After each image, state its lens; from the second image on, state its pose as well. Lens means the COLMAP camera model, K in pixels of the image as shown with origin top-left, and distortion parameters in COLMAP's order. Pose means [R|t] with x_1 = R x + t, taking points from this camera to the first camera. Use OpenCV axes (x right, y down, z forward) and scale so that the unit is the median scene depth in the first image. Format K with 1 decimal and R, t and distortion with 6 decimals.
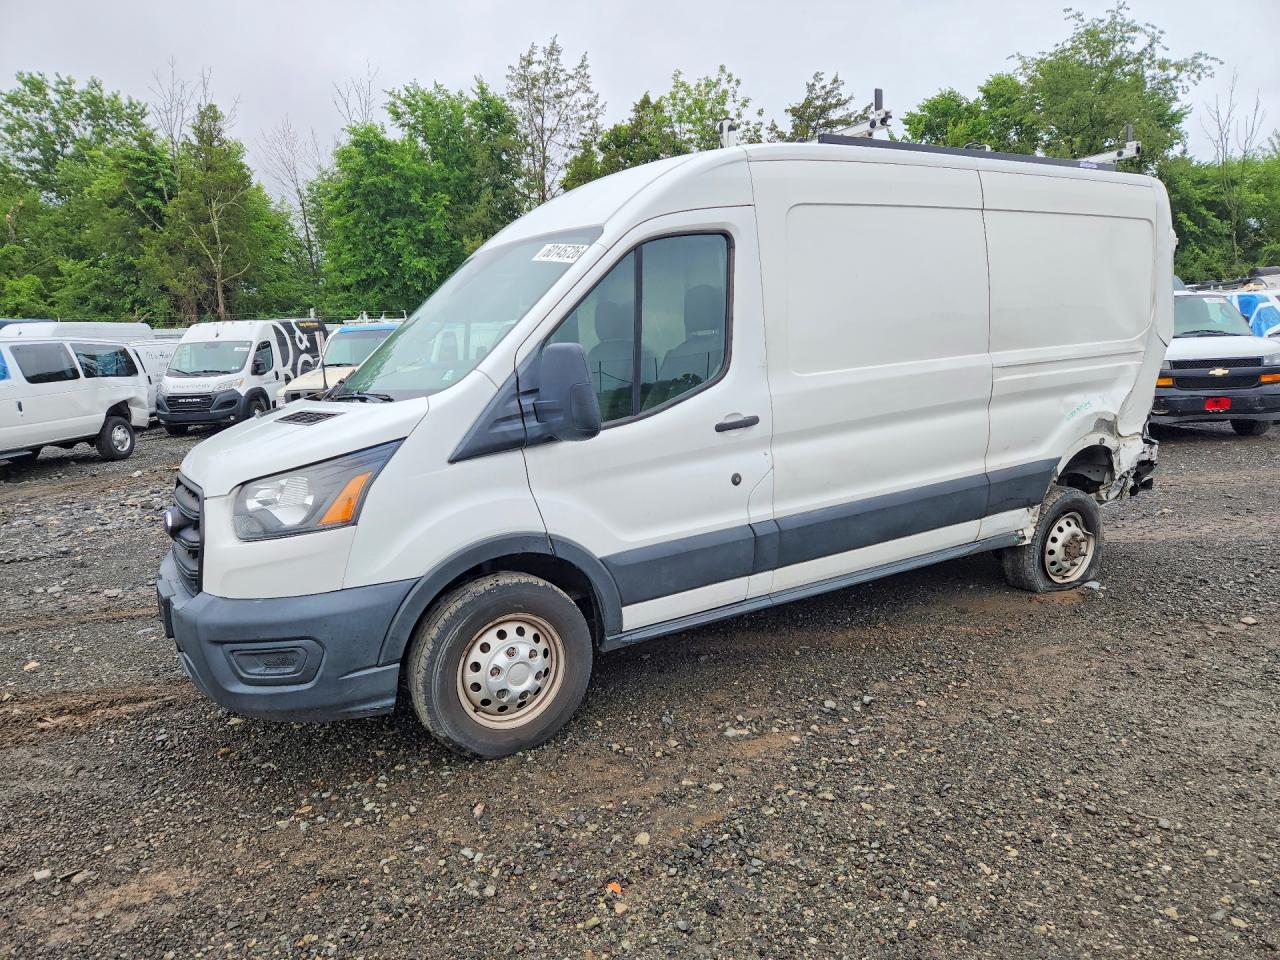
lens RADIAL K [[808.1, 0, 633.9], [0, 808.1, 482.4], [0, 0, 1]] dist [-0.000285, 0.001005]
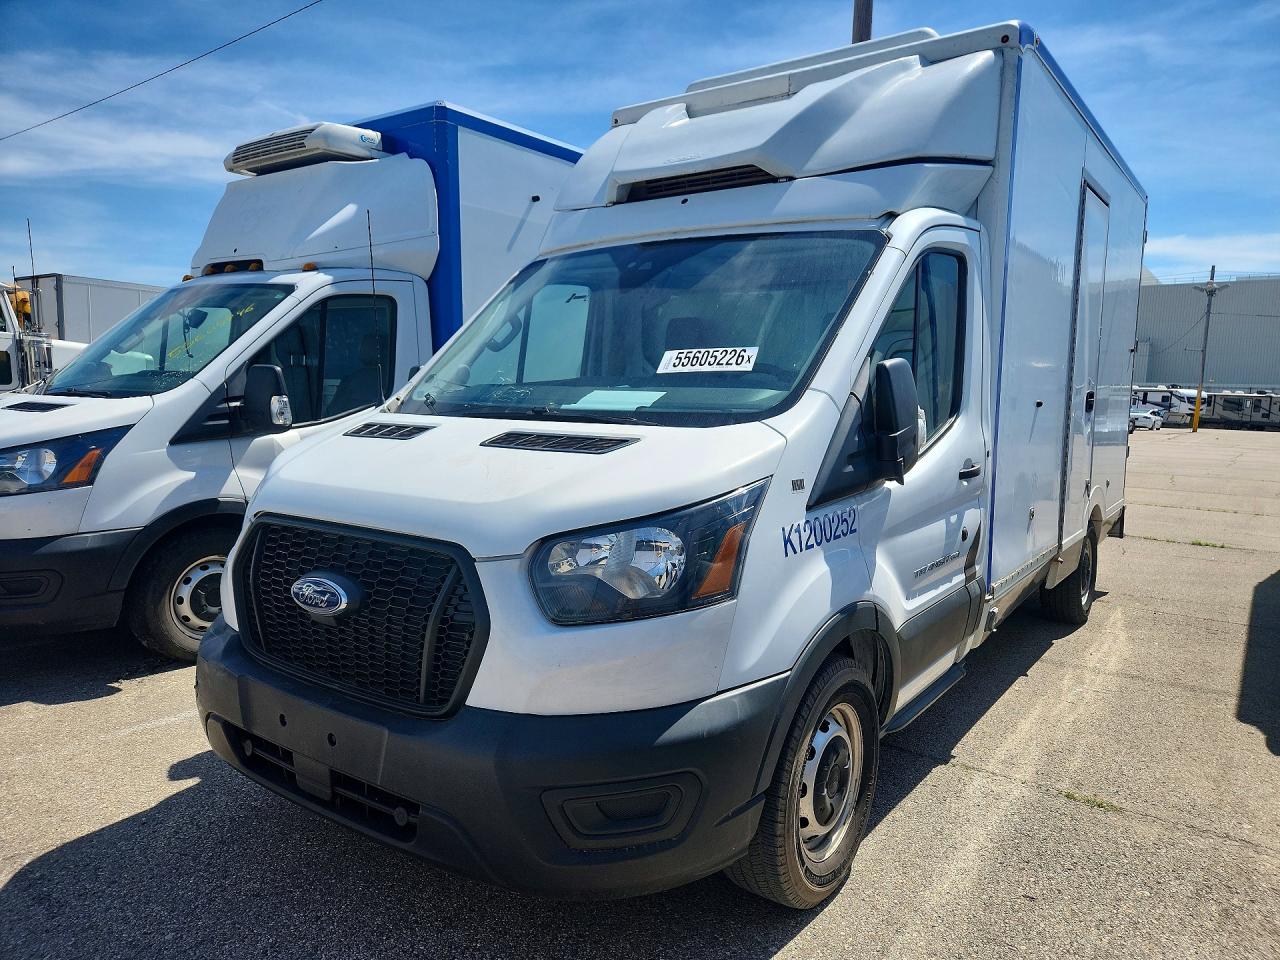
lens RADIAL K [[877.8, 0, 650.6], [0, 877.8, 472.6], [0, 0, 1]] dist [0.022482, -0.002876]
pose [[0.925889, 0.020020, 0.377264, -0.632616], [0.010925, 0.996759, -0.079706, 0.004917], [-0.377637, 0.077921, 0.922669, 0.279741]]
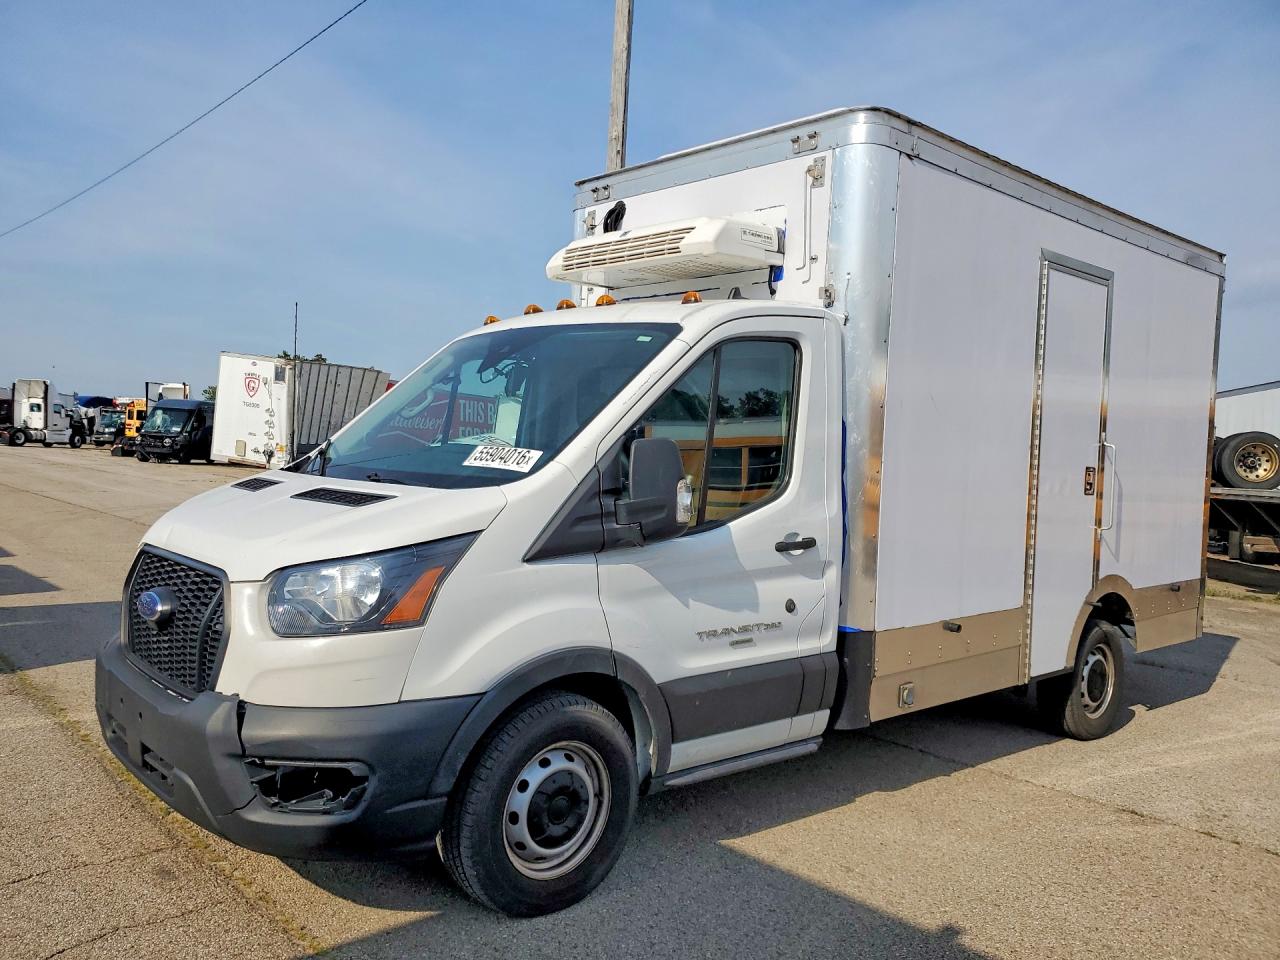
lens RADIAL K [[1007.4, 0, 622.8], [0, 1007.4, 471.1], [0, 0, 1]] dist [-0.001926, -0.049115]
pose [[0.984043, 0.086671, 0.155397, -0.284474], [-0.062157, 0.985769, -0.156194, 0.040342], [-0.166723, 0.144042, 0.975426, -0.105014]]
